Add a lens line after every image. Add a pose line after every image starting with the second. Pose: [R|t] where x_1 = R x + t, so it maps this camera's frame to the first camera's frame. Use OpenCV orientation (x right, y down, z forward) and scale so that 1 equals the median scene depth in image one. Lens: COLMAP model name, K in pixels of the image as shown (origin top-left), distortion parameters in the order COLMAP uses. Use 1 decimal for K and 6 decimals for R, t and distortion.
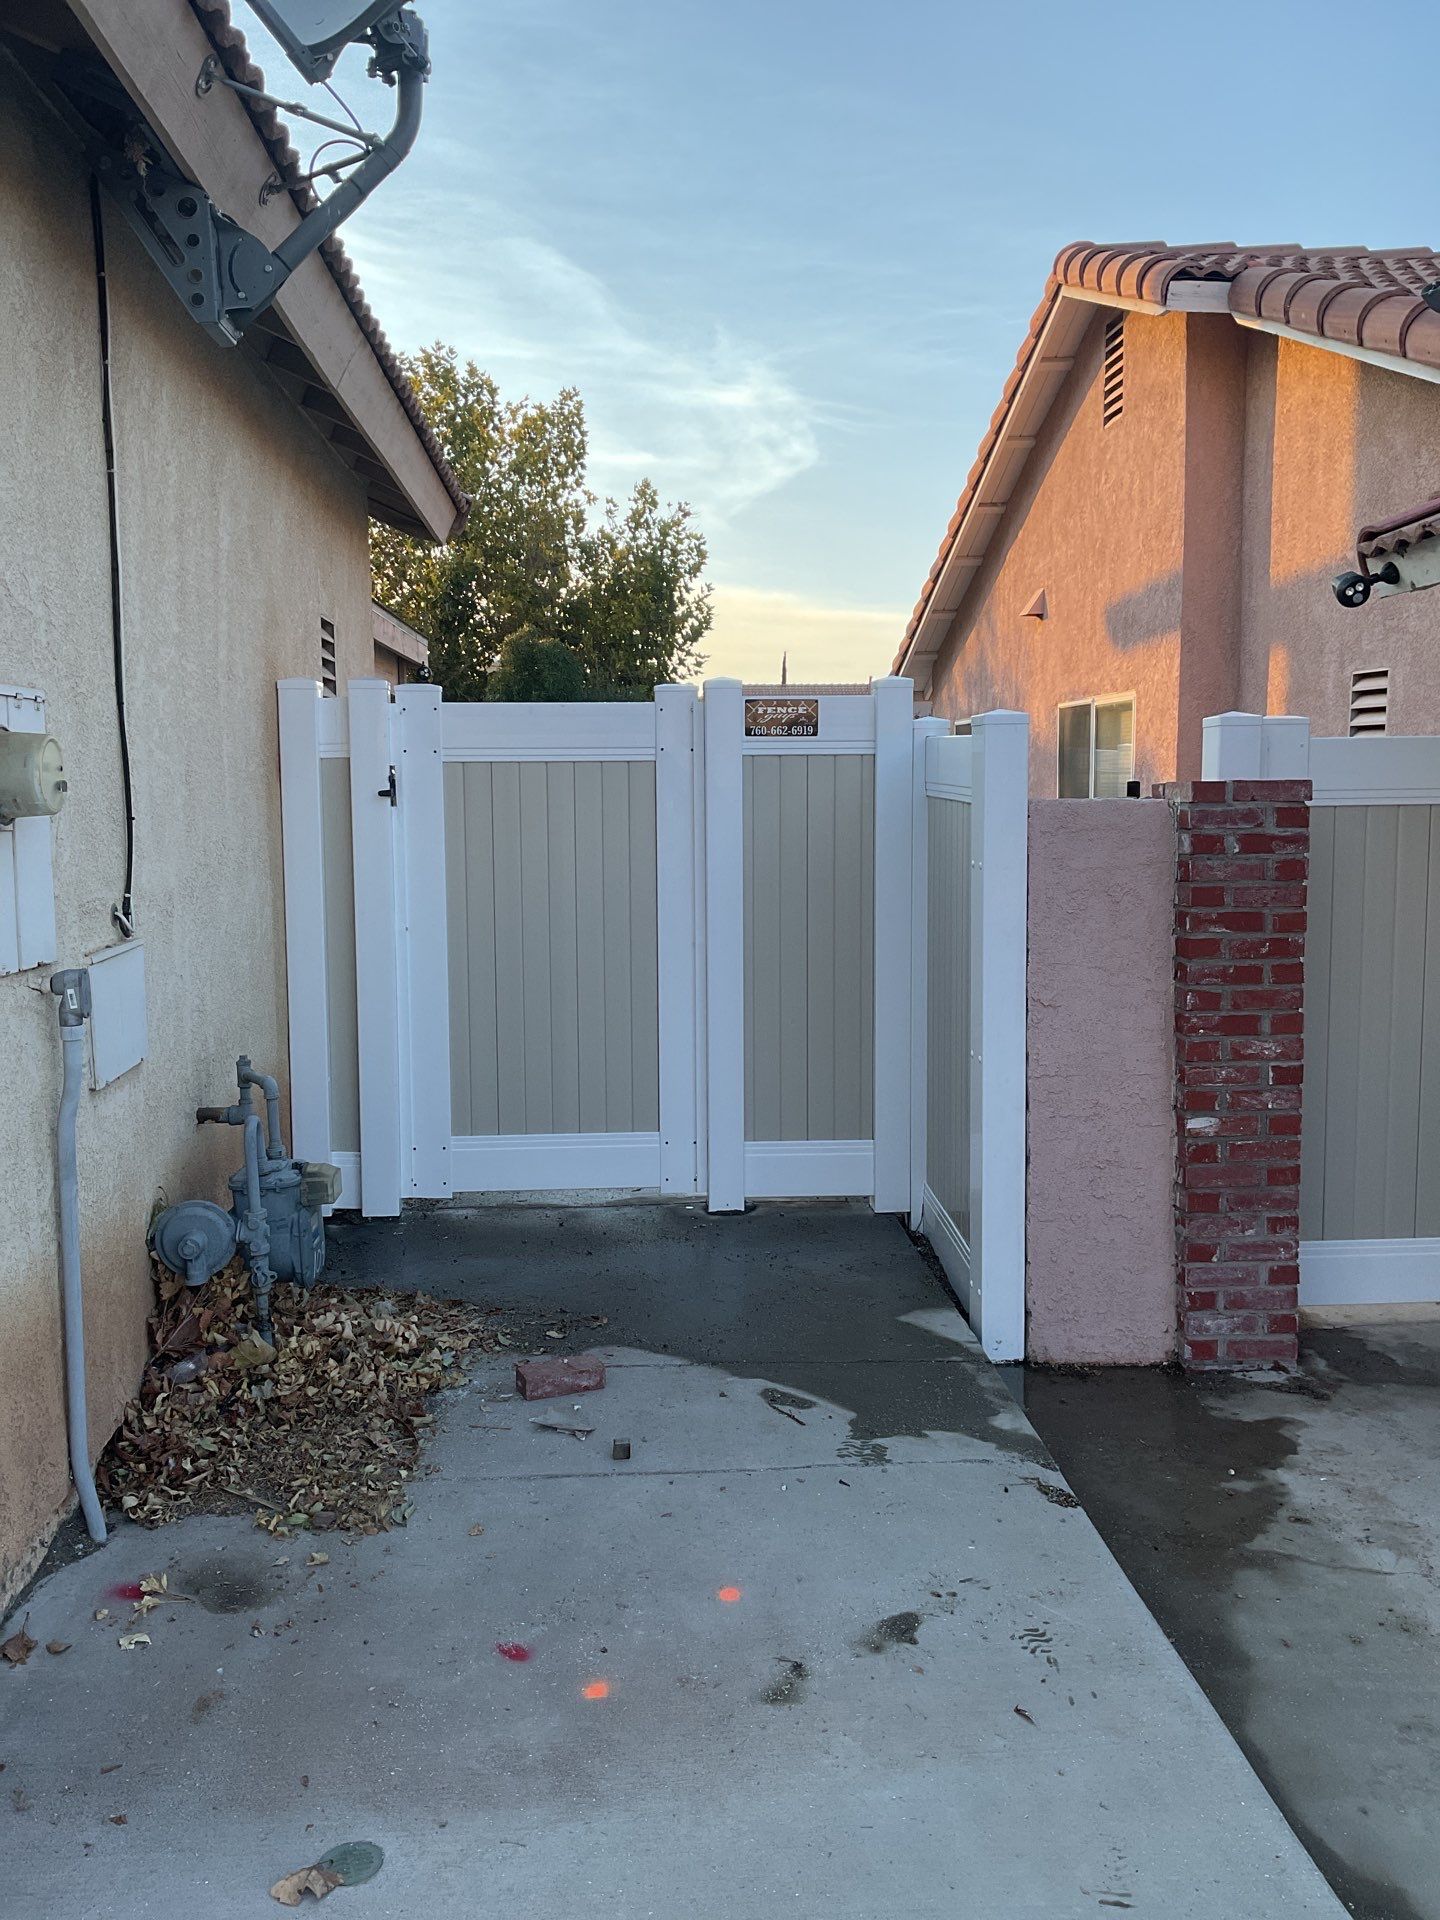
lens RADIAL K [[1602.0, 0, 726.6], [0, 1602.0, 959.5], [0, 0, 1]] dist [0.055490, -0.102572]
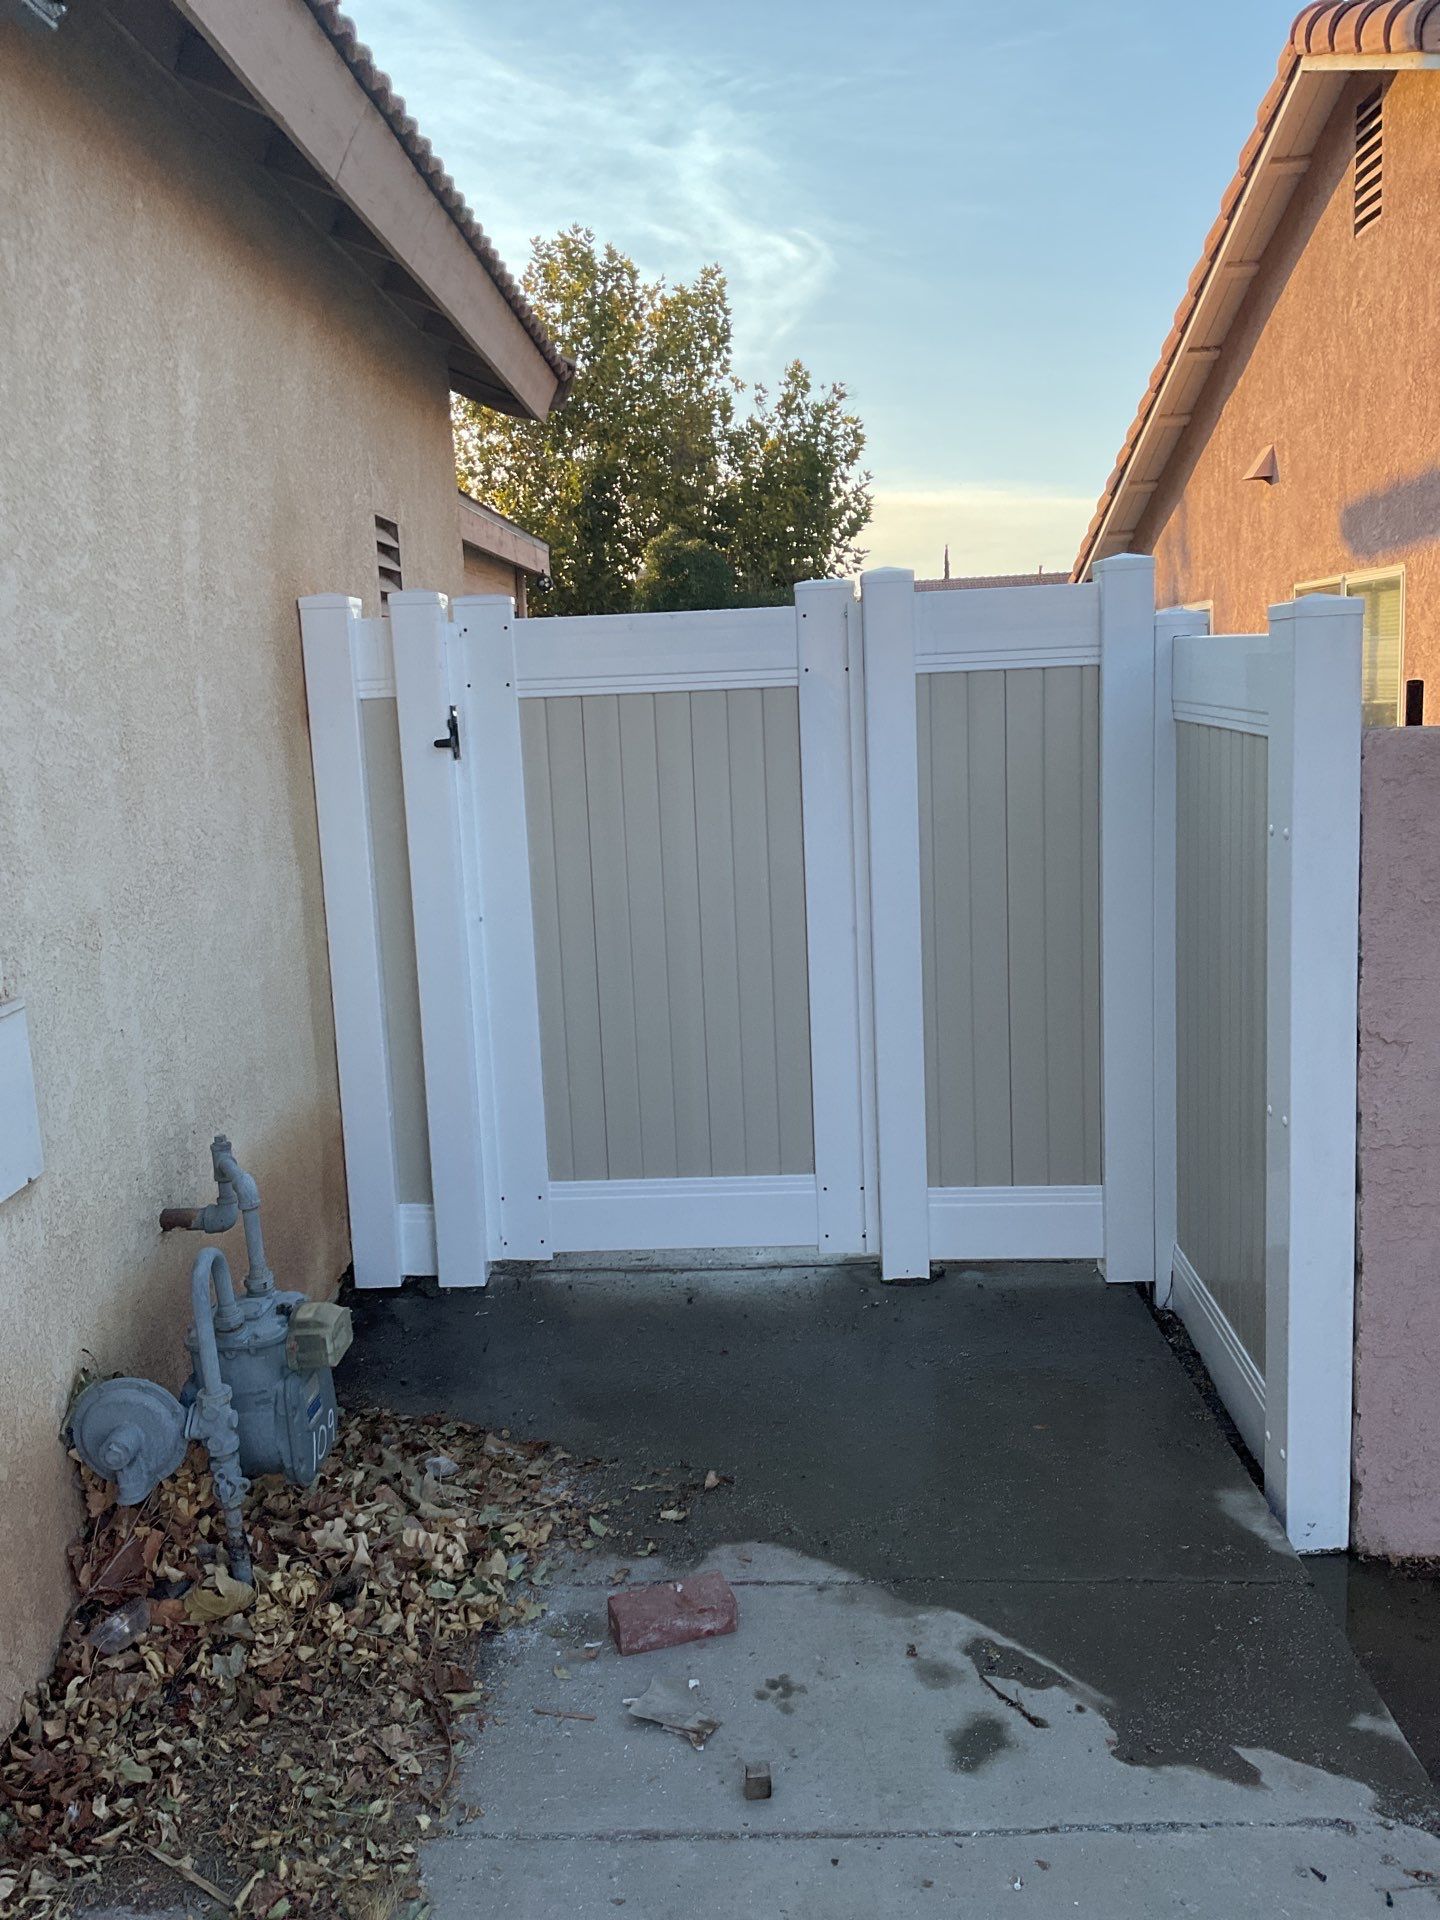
lens RADIAL K [[1602.0, 0, 726.9], [0, 1602.0, 964.7], [0, 0, 1]] dist [0.055490, -0.102572]
pose [[0.994426, -0.018866, -0.103731, -0.002994], [0.025257, 0.997840, 0.060641, -0.040779], [0.102363, -0.062923, 0.992755, 0.249921]]
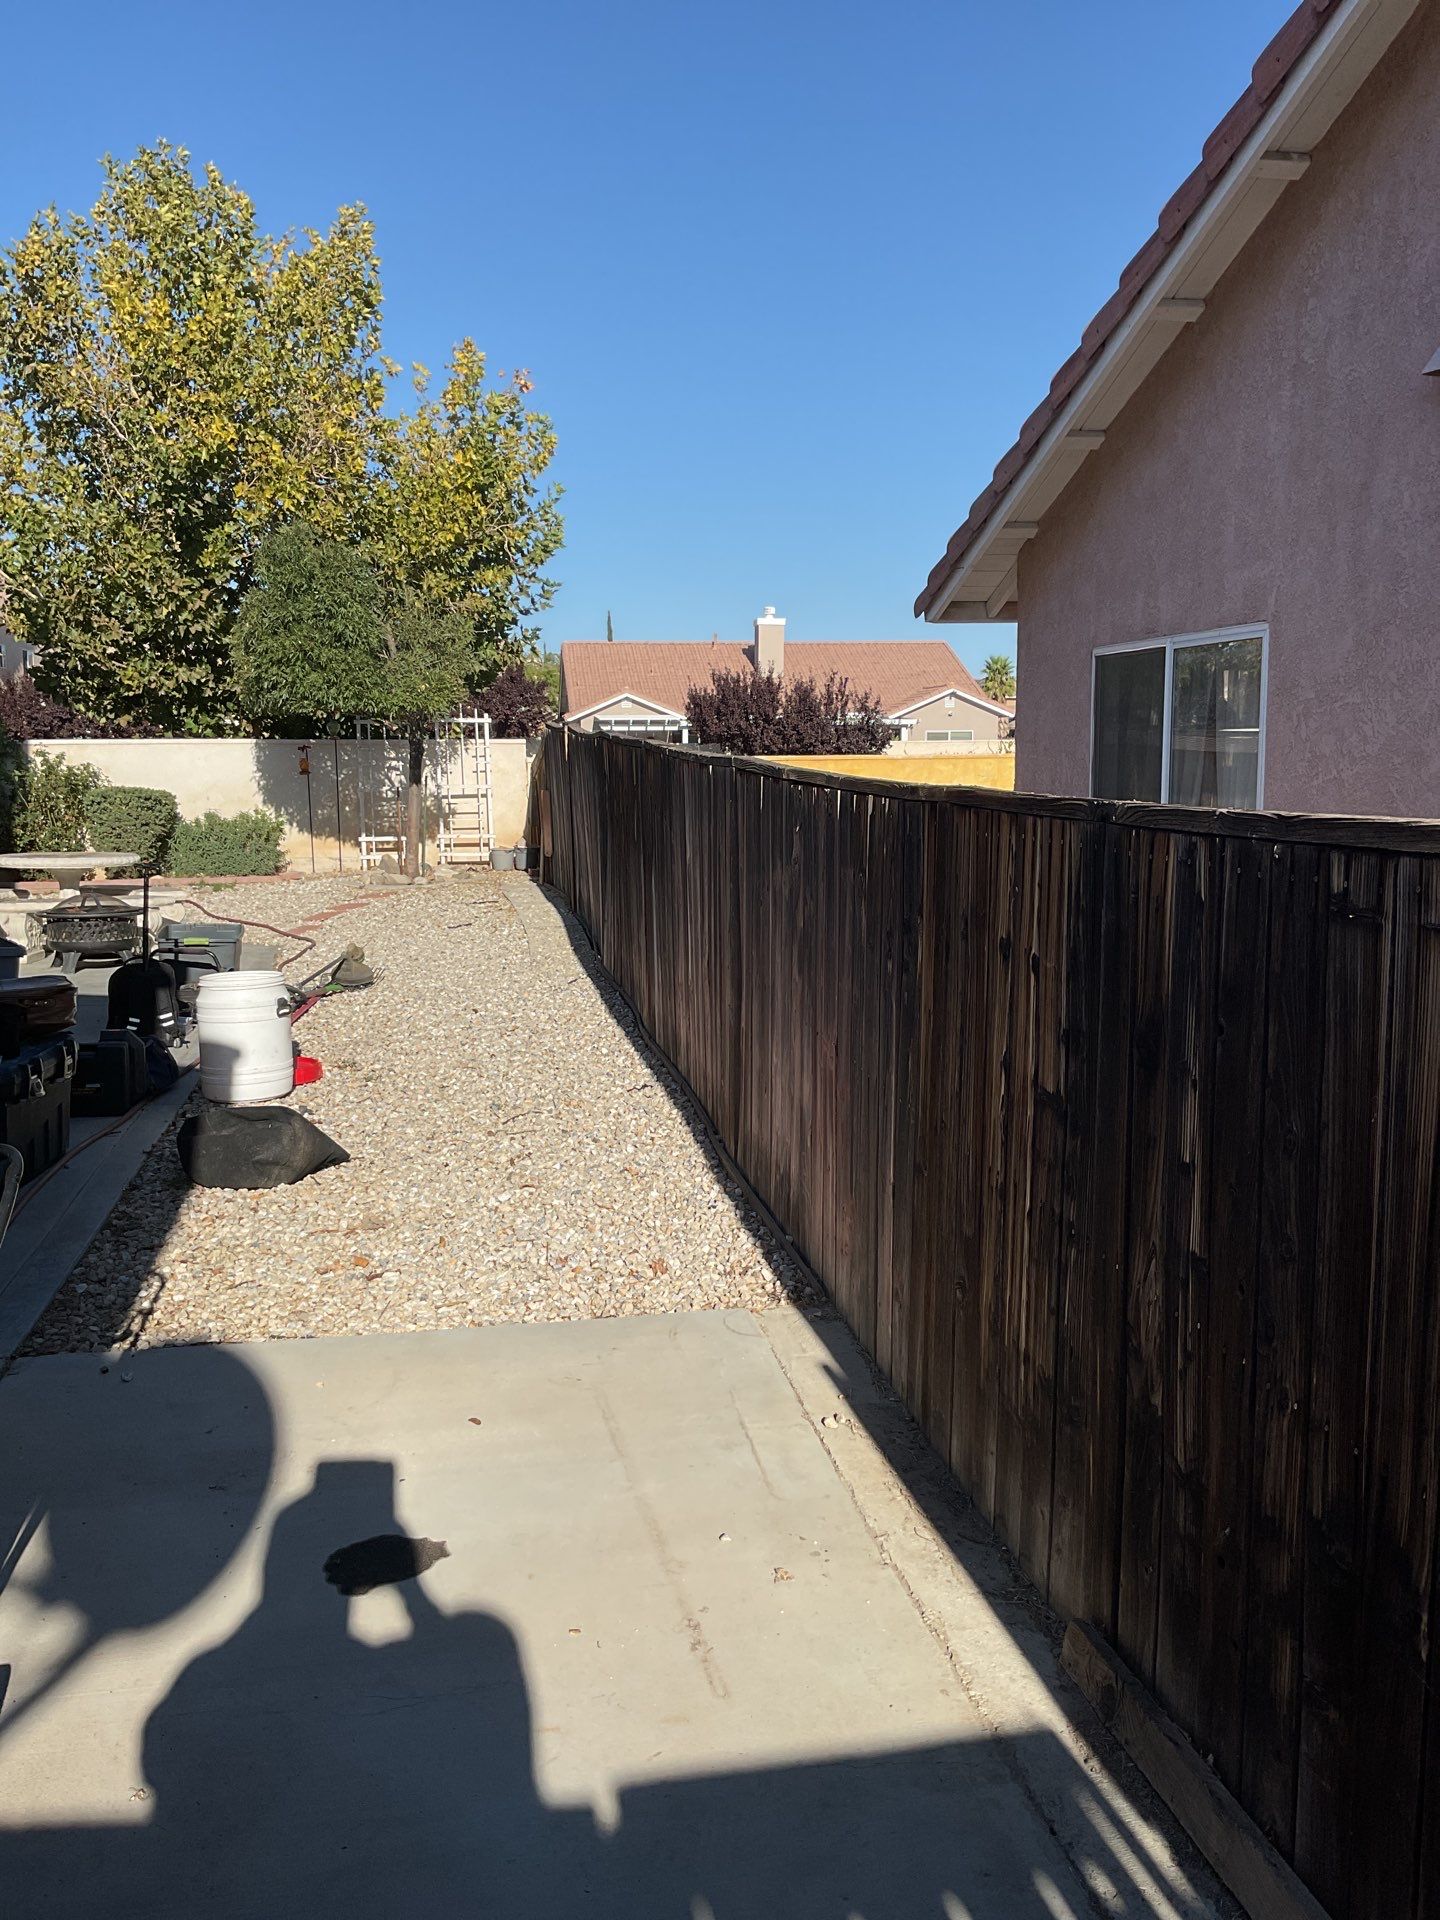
lens RADIAL K [[1602.0, 0, 727.9], [0, 1602.0, 958.7], [0, 0, 1]] dist [0.055490, -0.102572]
pose [[0.993822, -0.015415, 0.109911, -0.084947], [0.013115, 0.999680, 0.021626, -0.149354], [-0.110209, -0.020051, 0.993706, 1.200020]]
